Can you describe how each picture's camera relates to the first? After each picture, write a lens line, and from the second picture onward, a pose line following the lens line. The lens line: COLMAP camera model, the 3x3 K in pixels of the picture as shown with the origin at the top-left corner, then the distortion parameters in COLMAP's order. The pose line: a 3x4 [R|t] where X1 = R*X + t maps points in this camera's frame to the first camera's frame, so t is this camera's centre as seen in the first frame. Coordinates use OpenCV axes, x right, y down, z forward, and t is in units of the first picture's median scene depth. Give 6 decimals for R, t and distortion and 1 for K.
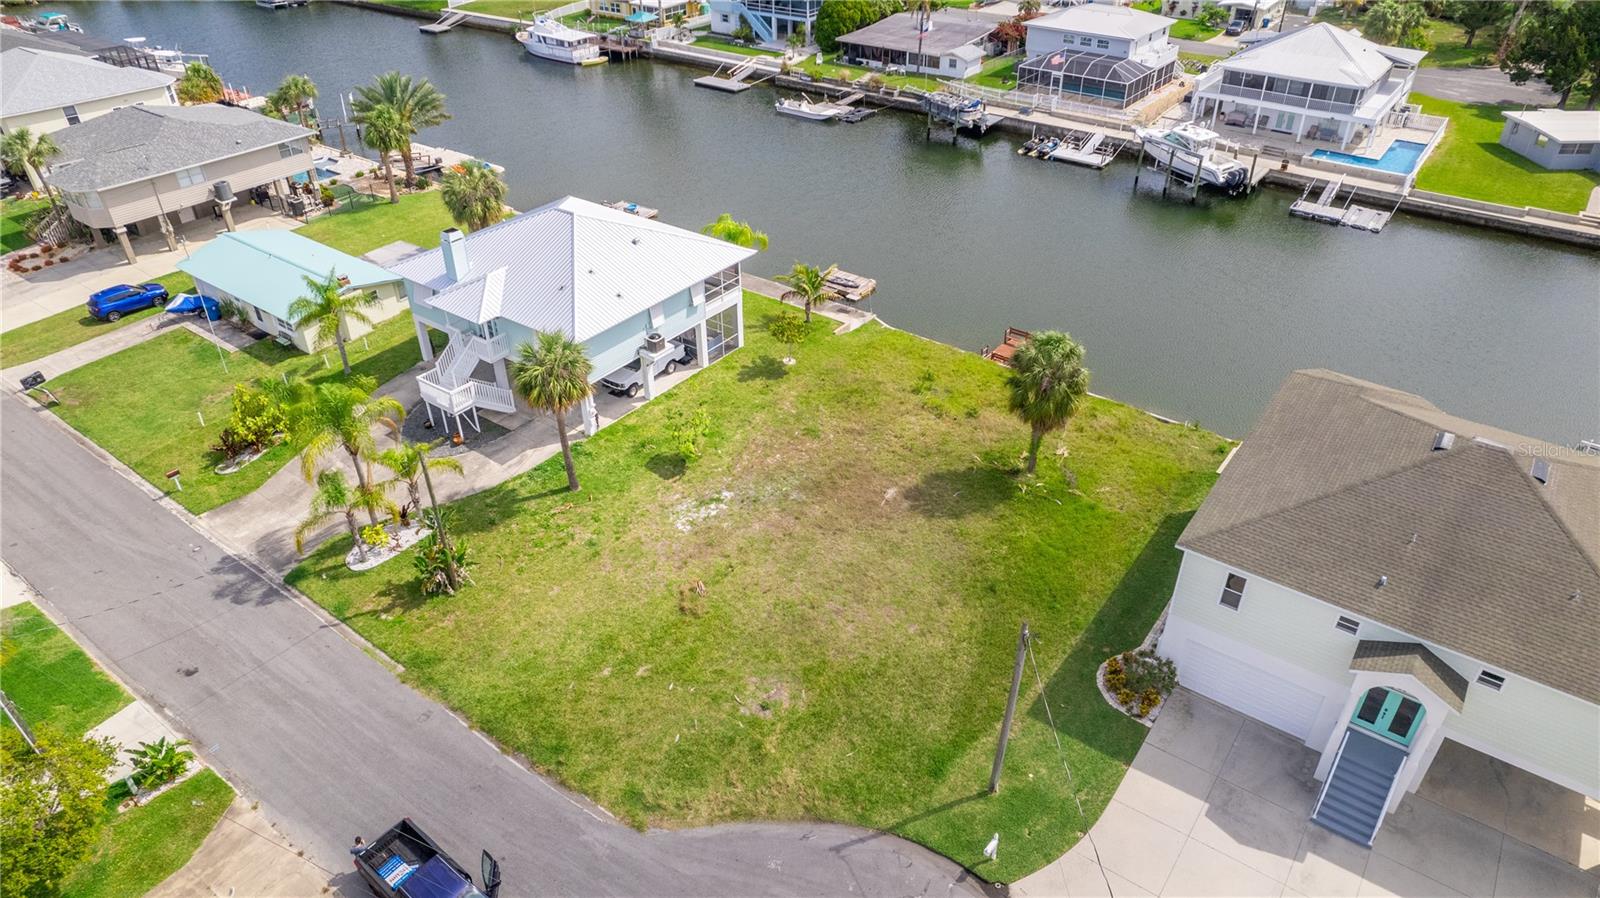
lens RADIAL K [[1023.6, 0, 800.0], [0, 1023.6, 449.0], [0, 0, 1]] dist [-0.078189, 0.092379]
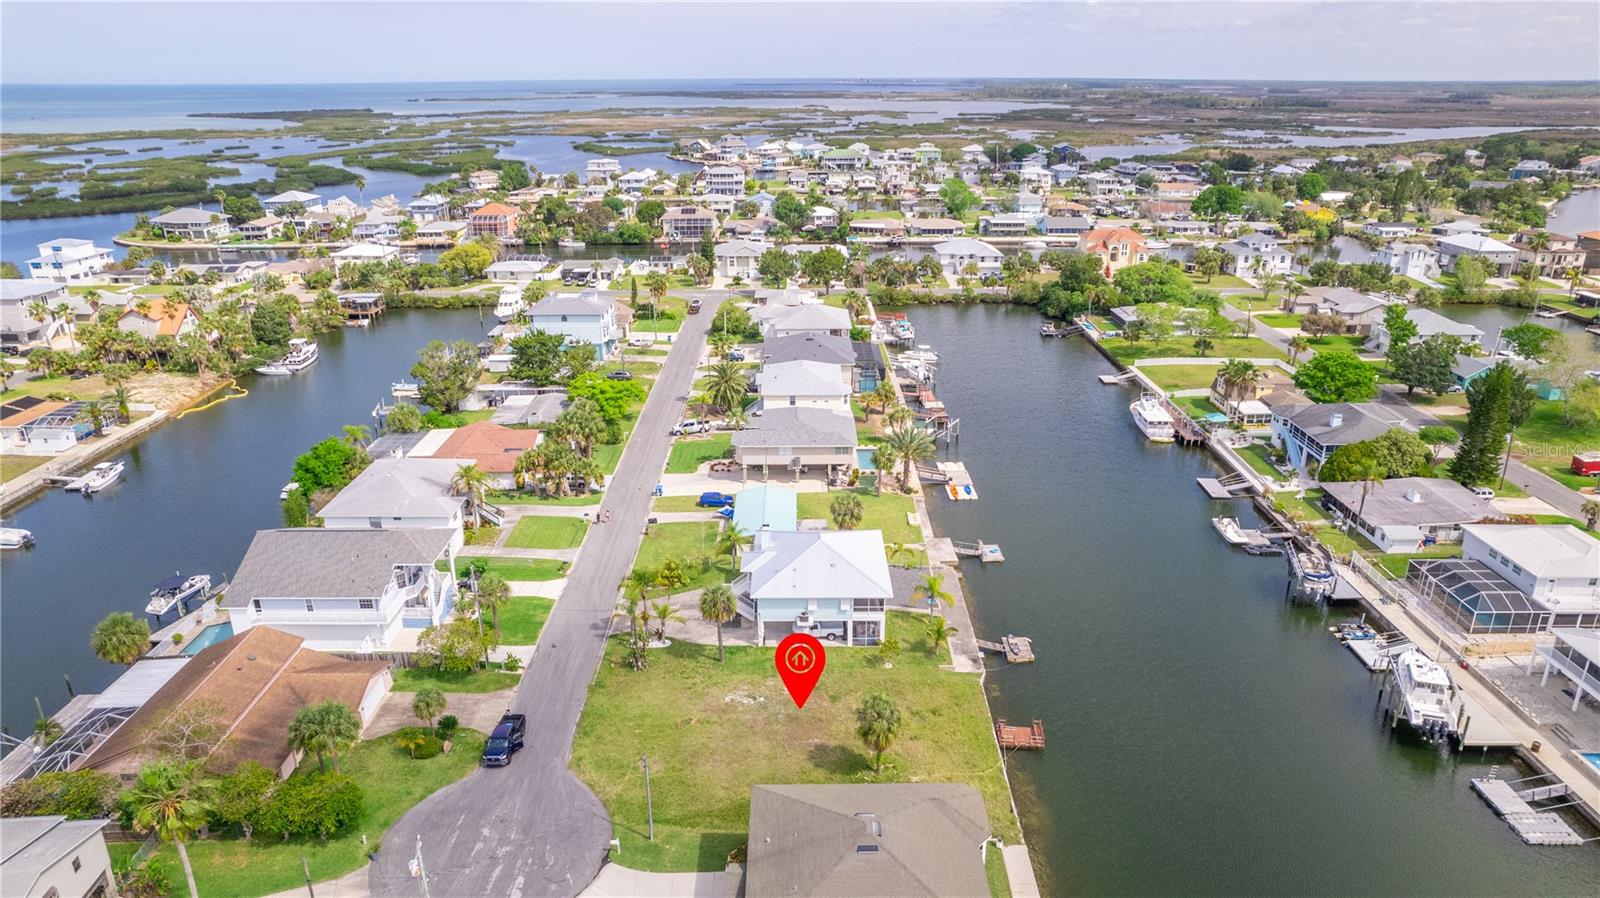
lens RADIAL K [[1023.6, 0, 800.0], [0, 1023.6, 449.0], [0, 0, 1]] dist [-0.078189, 0.092379]
pose [[0.599063, 0.279968, -0.750160, 1.166757], [-0.448055, 0.893676, -0.024278, -0.329672], [0.663603, 0.350658, 0.660810, -0.341695]]
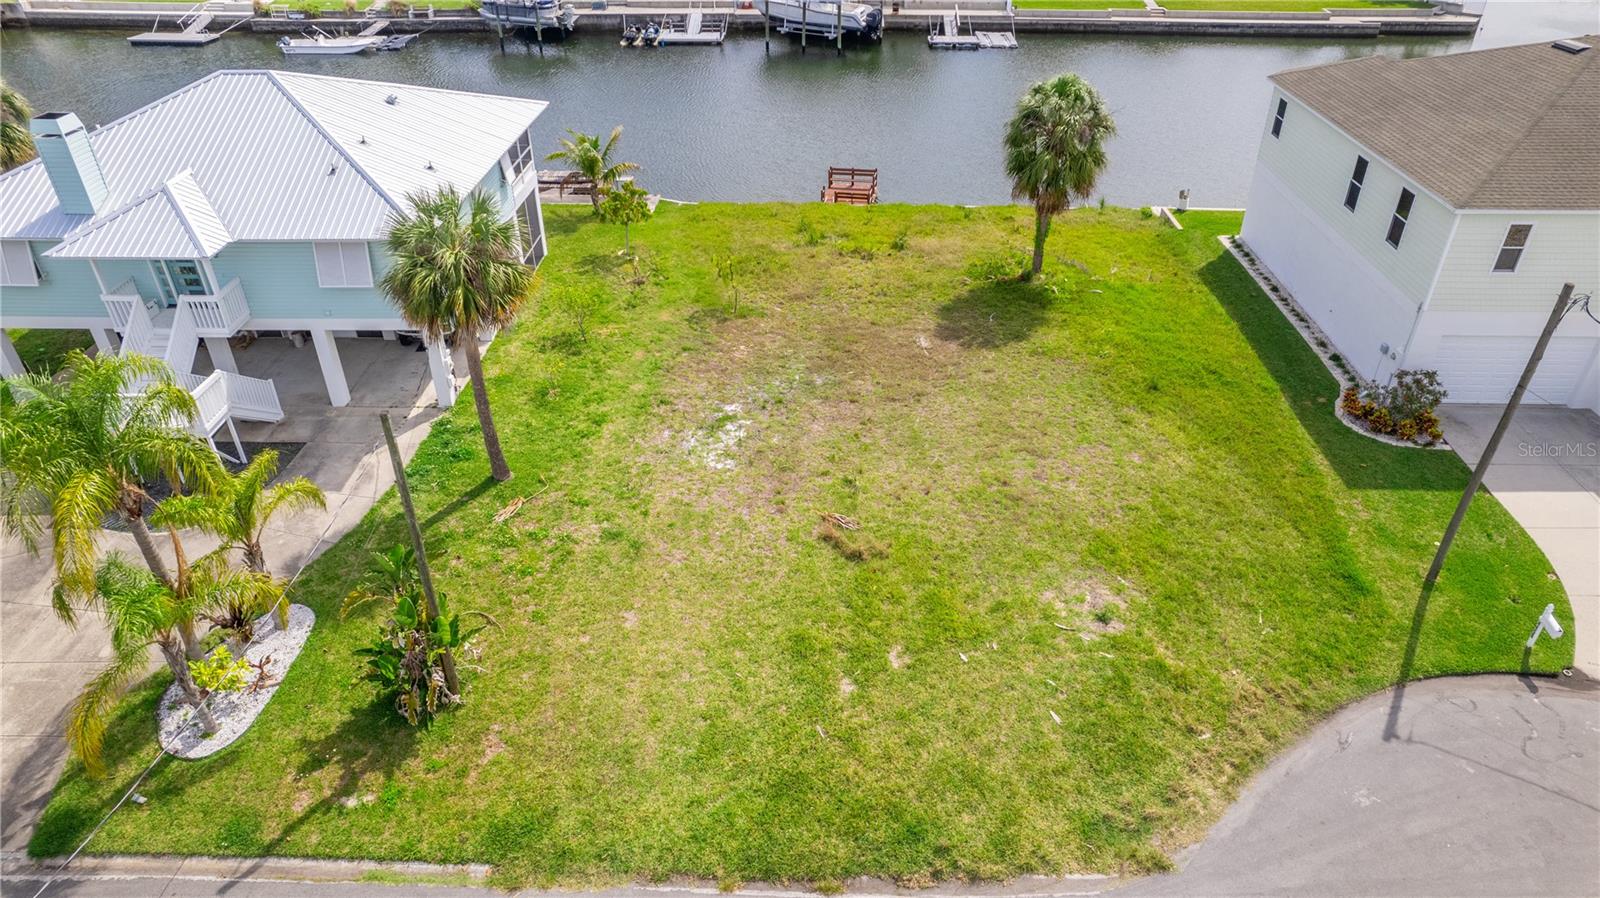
lens RADIAL K [[1036.7, 0, 800.0], [0, 1036.7, 449.0], [0, 0, 1]] dist [-0.095197, 0.099206]
pose [[0.819604, -0.313501, 0.479549, -0.333660], [0.320261, 0.944722, 0.070242, 0.034053], [-0.475061, 0.096010, 0.874699, 0.373872]]
